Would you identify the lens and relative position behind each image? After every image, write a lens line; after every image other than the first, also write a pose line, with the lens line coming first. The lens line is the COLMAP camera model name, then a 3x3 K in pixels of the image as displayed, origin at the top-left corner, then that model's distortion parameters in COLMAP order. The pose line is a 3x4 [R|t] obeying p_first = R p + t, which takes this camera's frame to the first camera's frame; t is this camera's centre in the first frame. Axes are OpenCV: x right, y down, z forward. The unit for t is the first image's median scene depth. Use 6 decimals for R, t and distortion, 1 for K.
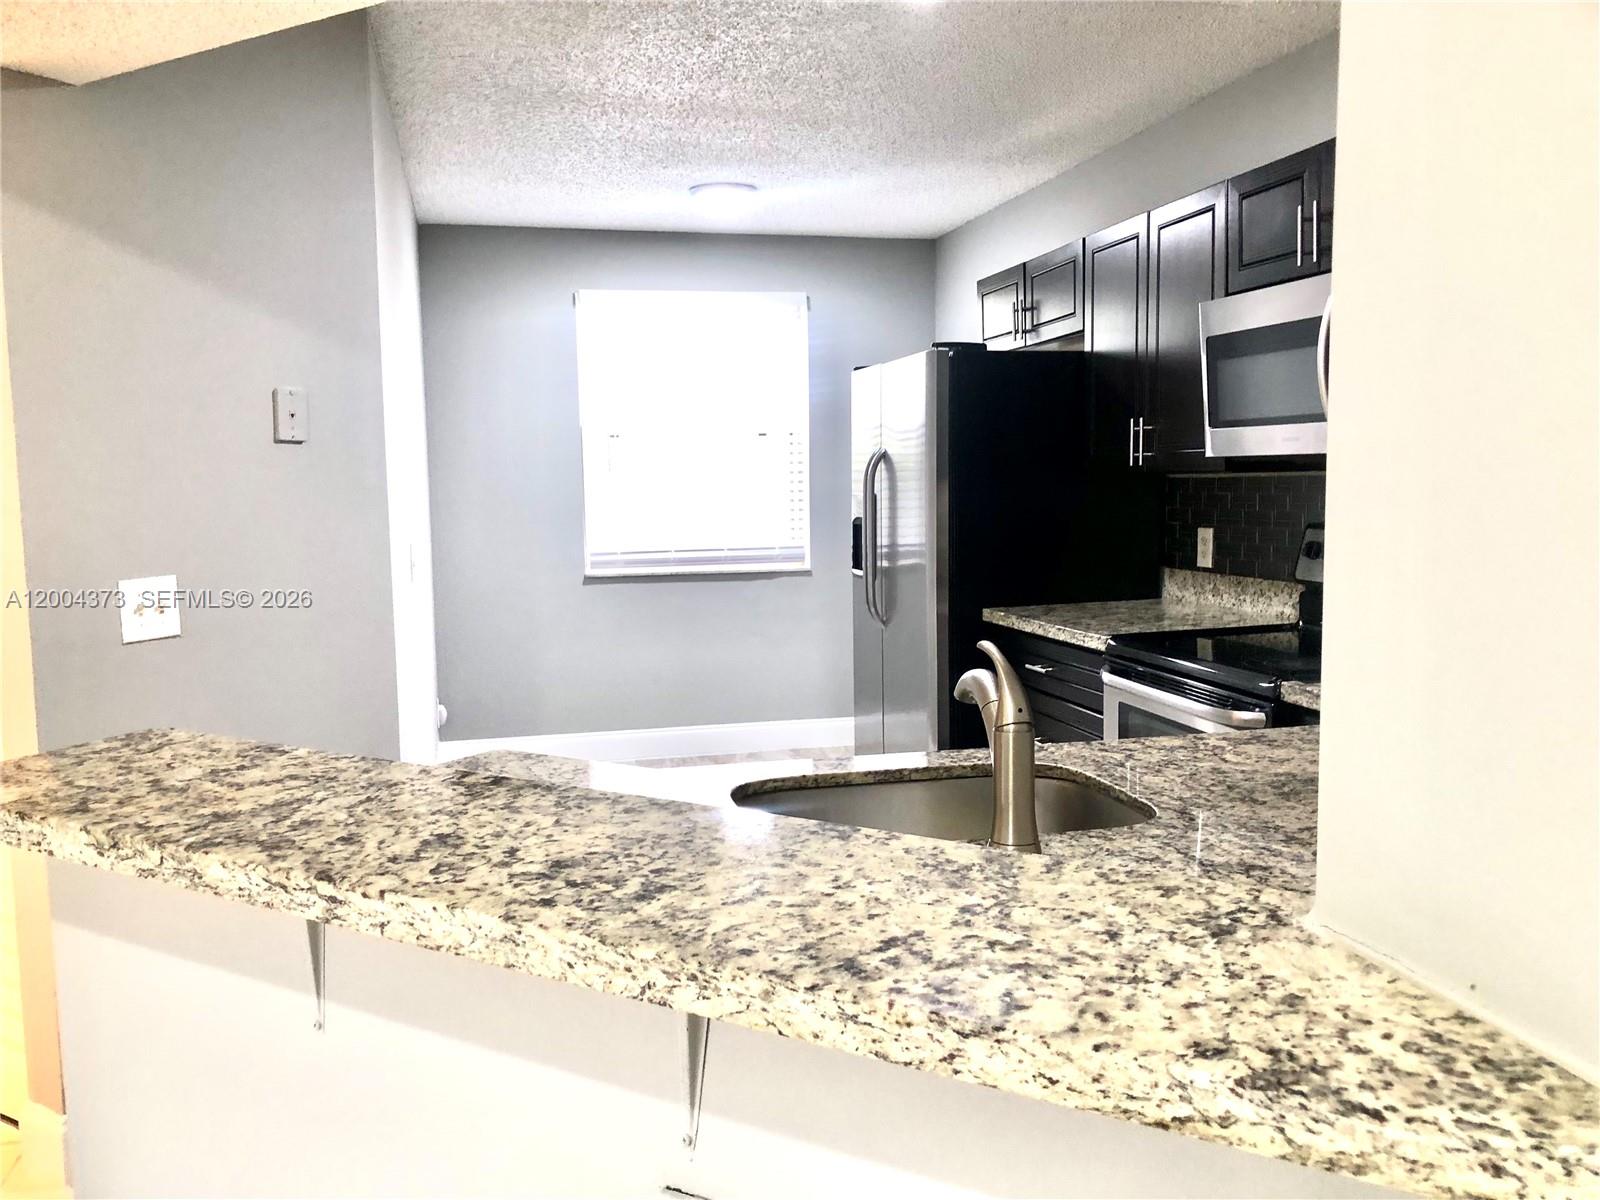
lens RADIAL K [[1288.3, 0, 788.1], [0, 1288.3, 596.8], [0, 0, 1]] dist [0.035731, -0.046367]
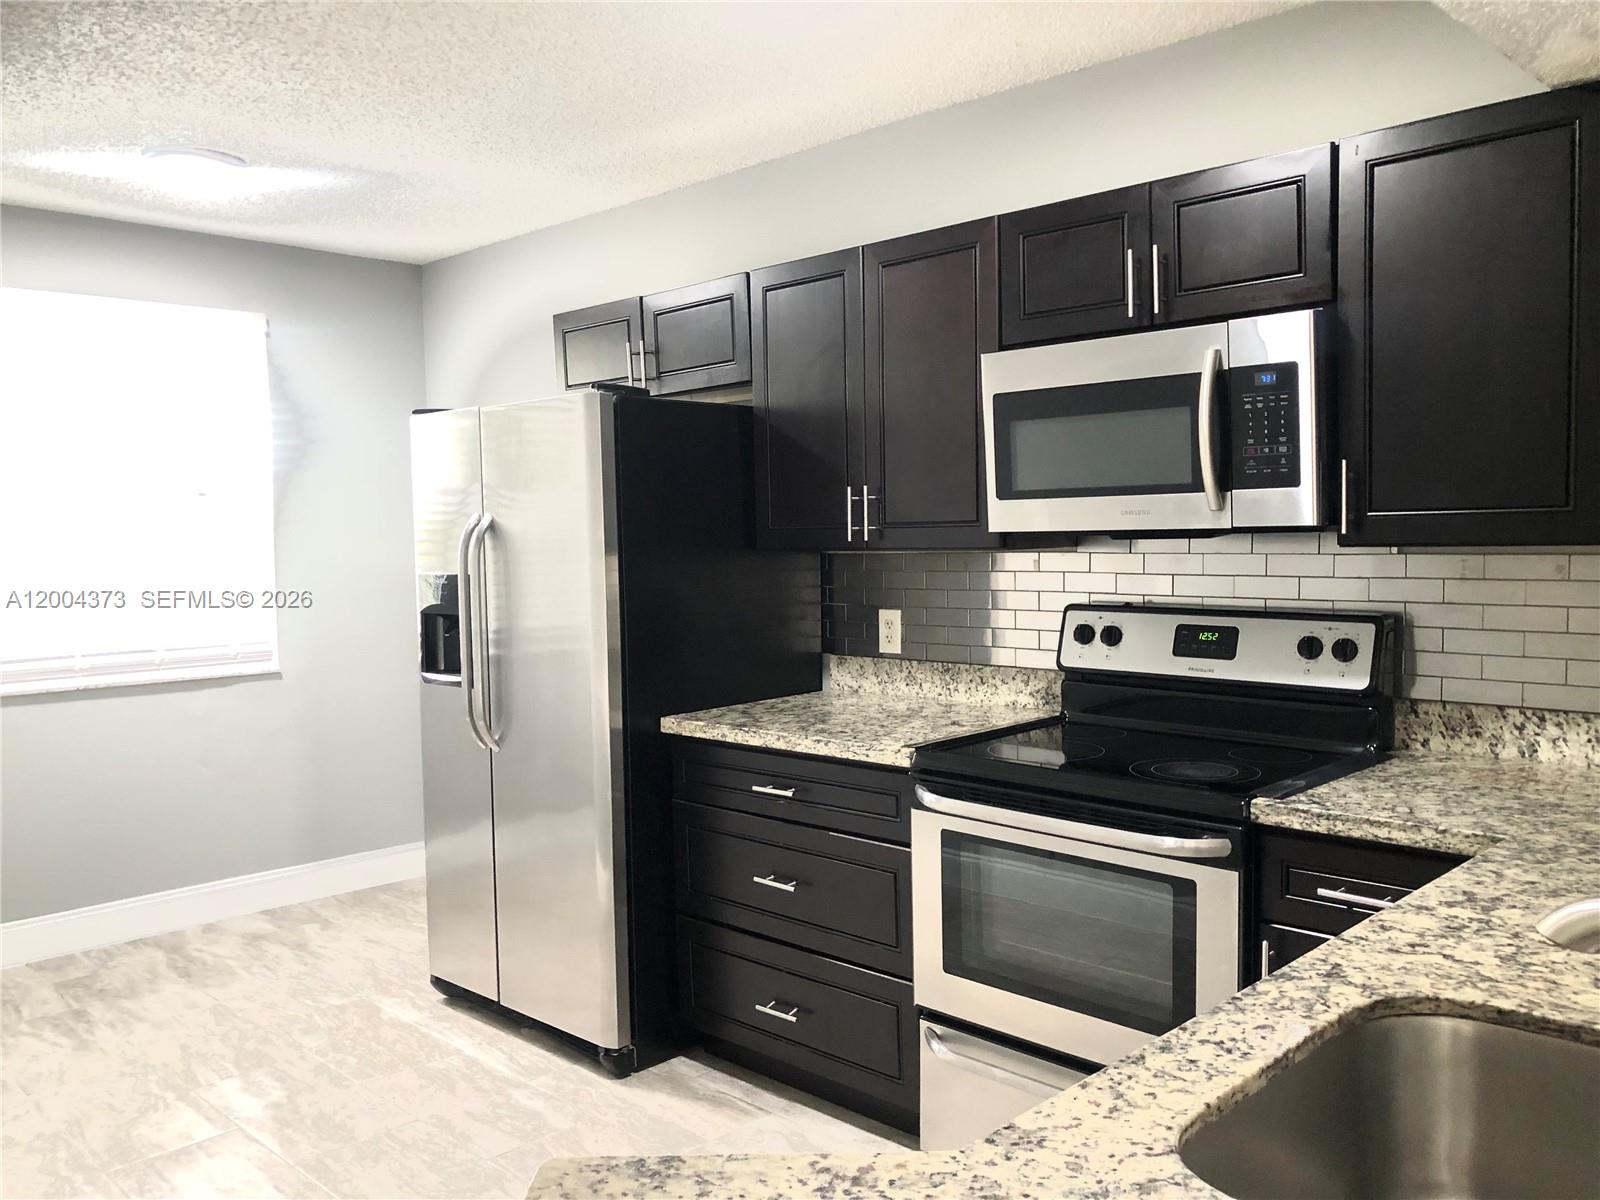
lens RADIAL K [[1288.3, 0, 806.0], [0, 1288.3, 606.4], [0, 0, 1]] dist [0.035731, -0.046367]
pose [[0.847377, -0.029584, 0.530167, -0.200644], [0.052689, 0.998204, -0.028514, -0.033468], [-0.528372, 0.052096, 0.847413, 0.280492]]
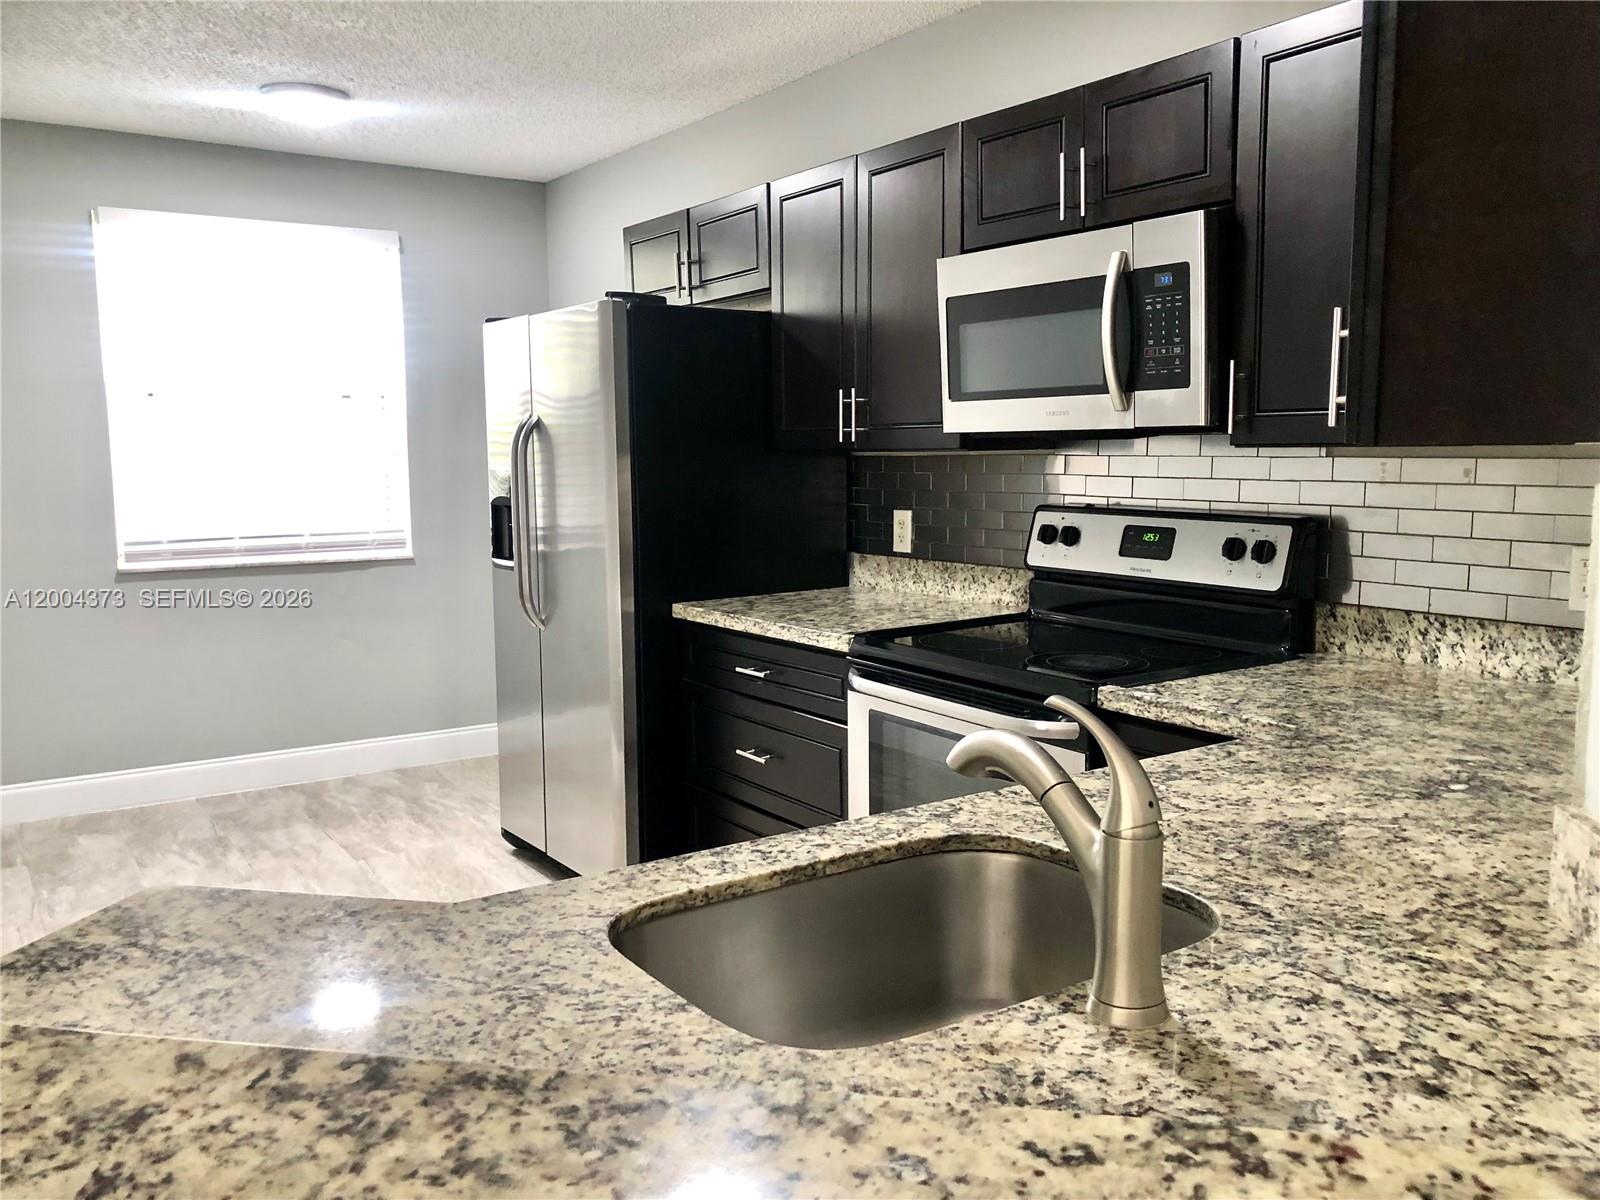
lens RADIAL K [[1288.3, 0, 803.3], [0, 1288.3, 605.8], [0, 0, 1]] dist [0.035731, -0.046367]
pose [[0.932854, -0.033596, 0.358686, -0.079937], [0.024413, 0.999249, 0.030100, -0.013990], [-0.359428, -0.019322, 0.932973, 0.161373]]
